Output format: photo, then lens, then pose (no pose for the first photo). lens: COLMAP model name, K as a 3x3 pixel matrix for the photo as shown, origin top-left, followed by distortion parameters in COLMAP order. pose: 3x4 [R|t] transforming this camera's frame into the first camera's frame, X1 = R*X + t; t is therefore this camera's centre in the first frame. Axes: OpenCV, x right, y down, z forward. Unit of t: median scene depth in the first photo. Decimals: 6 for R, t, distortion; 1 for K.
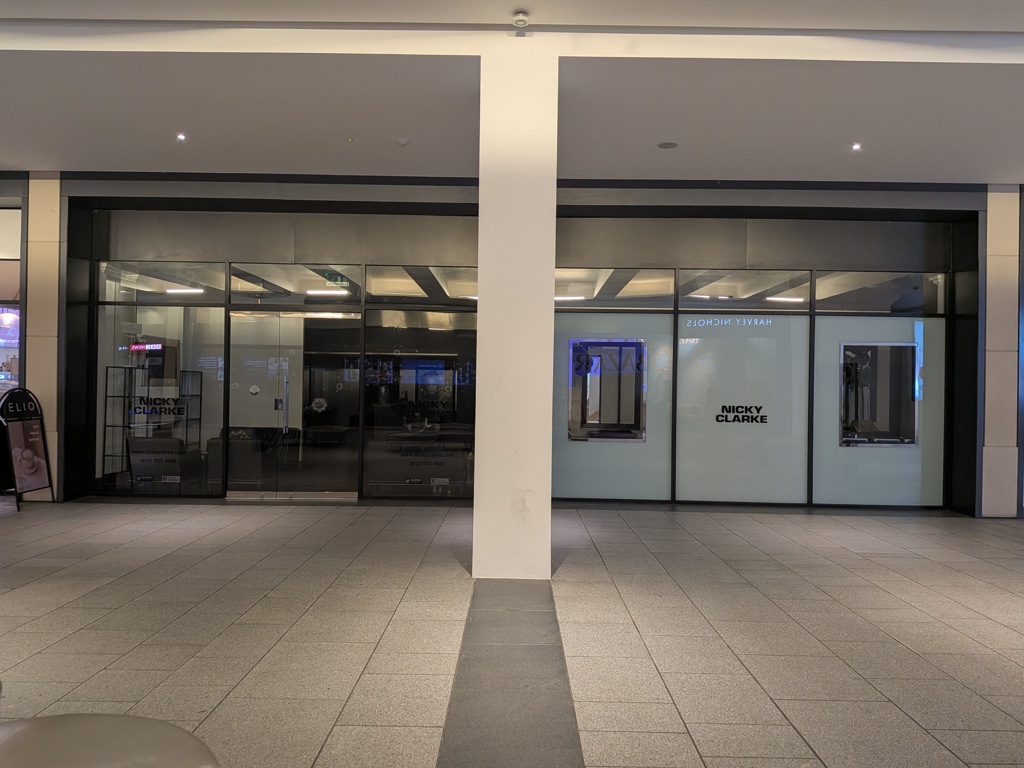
lens RADIAL K [[738.9, 0, 510.5], [0, 738.9, 383.0], [0, 0, 1]] dist [0.049305, -0.067705]
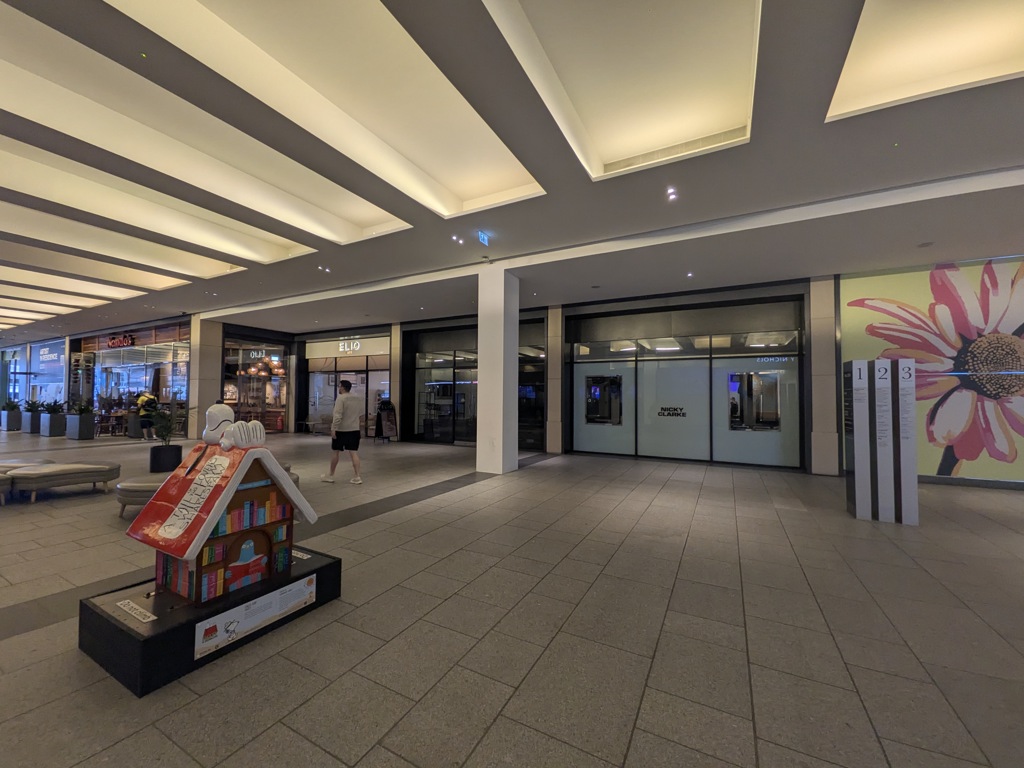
lens RADIAL K [[405.3, 0, 508.2], [0, 405.3, 385.4], [0, 0, 1]] dist [0.006898, -0.001001]
pose [[0.881480, -0.022278, -0.471696, 0.460211], [0.007466, 0.999419, -0.033251, 0.005314], [0.472163, 0.025788, 0.881134, -0.137671]]
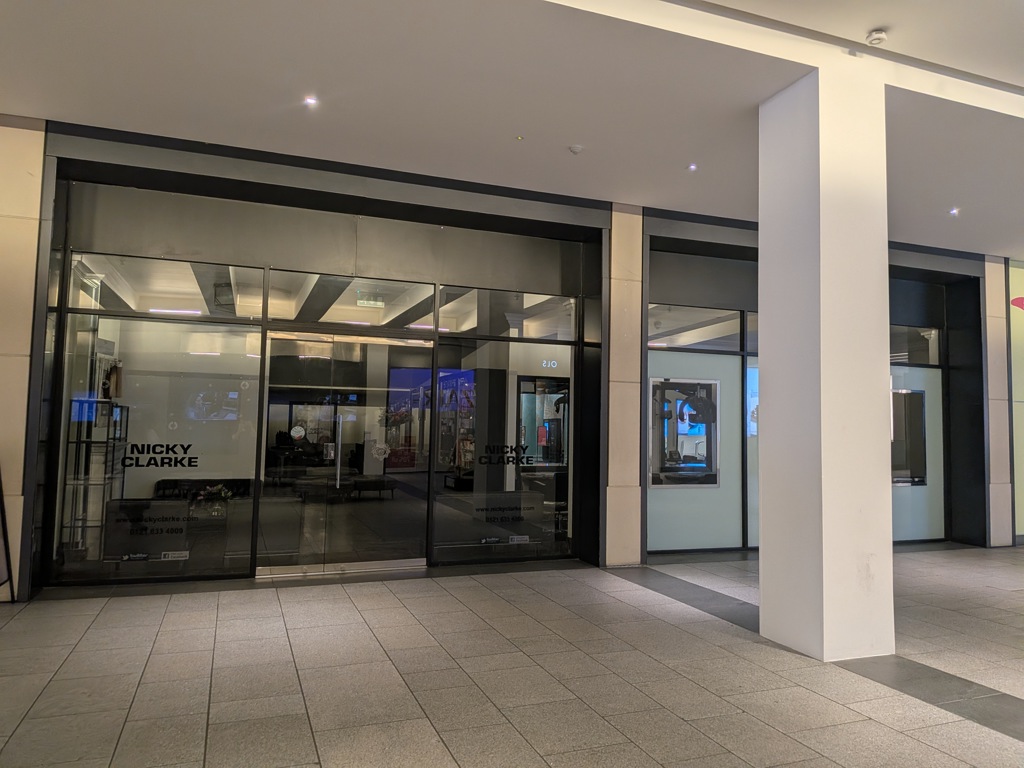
lens RADIAL K [[738.9, 0, 525.3], [0, 738.9, 374.8], [0, 0, 1]] dist [0.049305, -0.067705]
pose [[0.929173, 0.028666, 0.368532, -0.437167], [-0.007532, 0.998250, -0.058659, -0.008469], [-0.369568, 0.051729, 0.927763, 0.198406]]
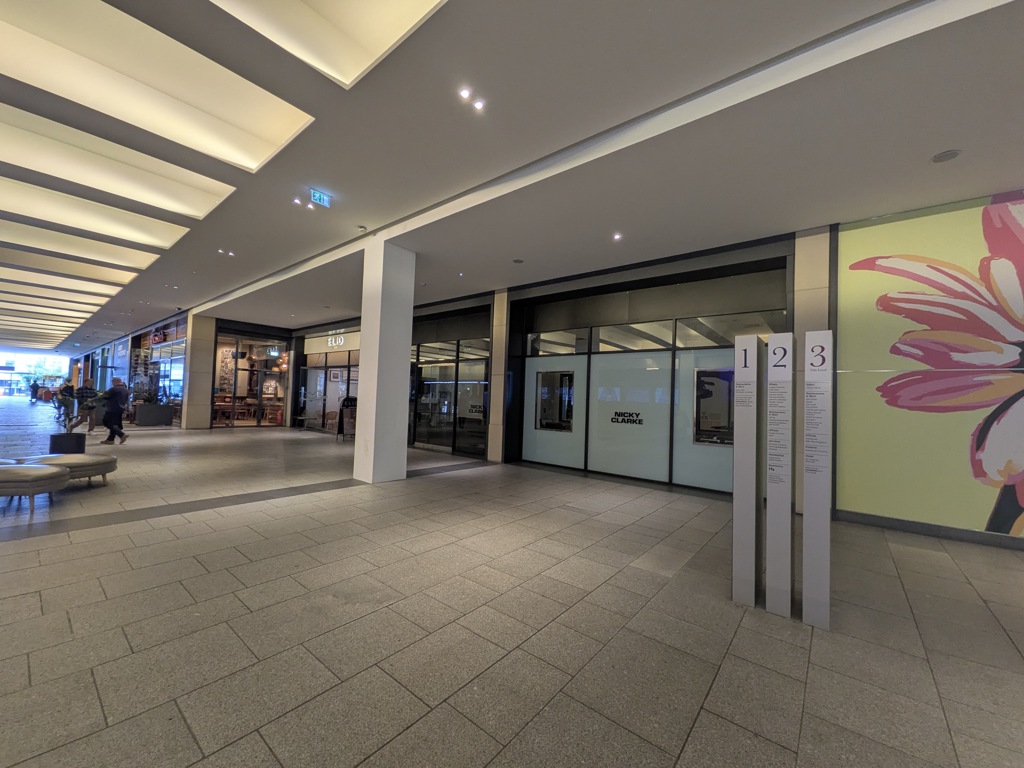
lens RADIAL K [[405.3, 0, 509.2], [0, 405.3, 386.5], [0, 0, 1]] dist [0.006898, -0.001001]
pose [[0.775607, -0.008074, -0.631165, 0.687338], [-0.019363, 0.999143, -0.036576, 0.013460], [0.630920, 0.040590, 0.774786, 0.210200]]
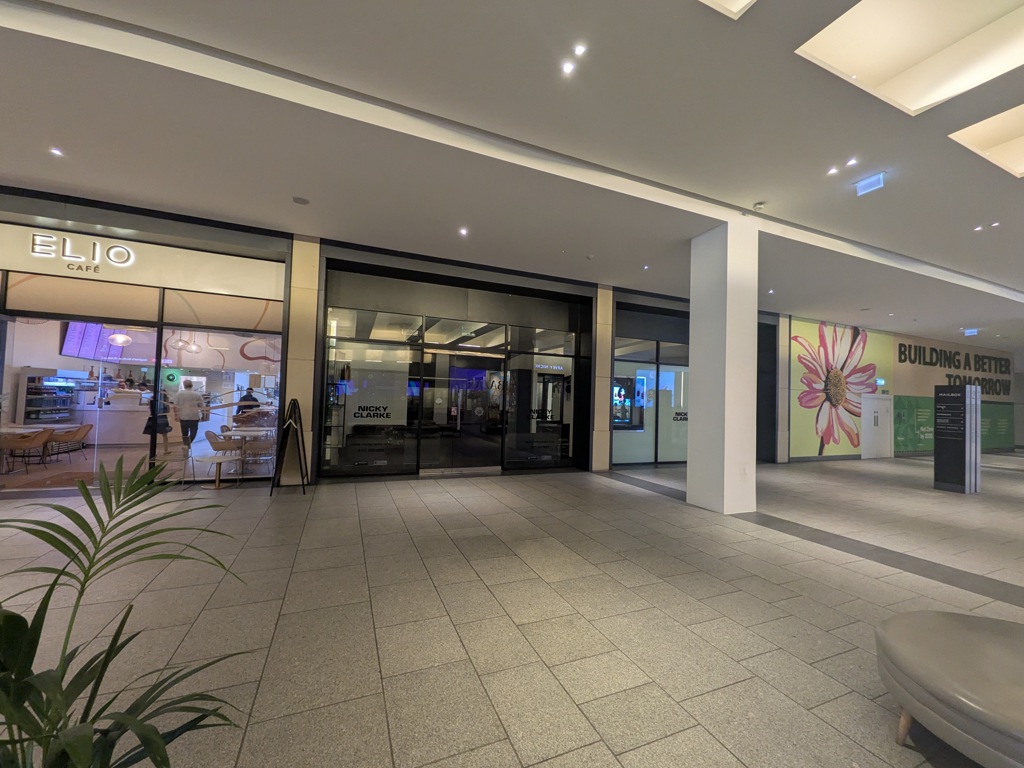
lens RADIAL K [[405.3, 0, 510.3], [0, 405.3, 387.5], [0, 0, 1]] dist [0.006898, -0.001001]
pose [[0.920232, 0.025145, 0.390565, -0.567808], [-0.019347, 0.999637, -0.018774, -0.006721], [-0.390895, 0.009720, 0.920384, 0.192934]]
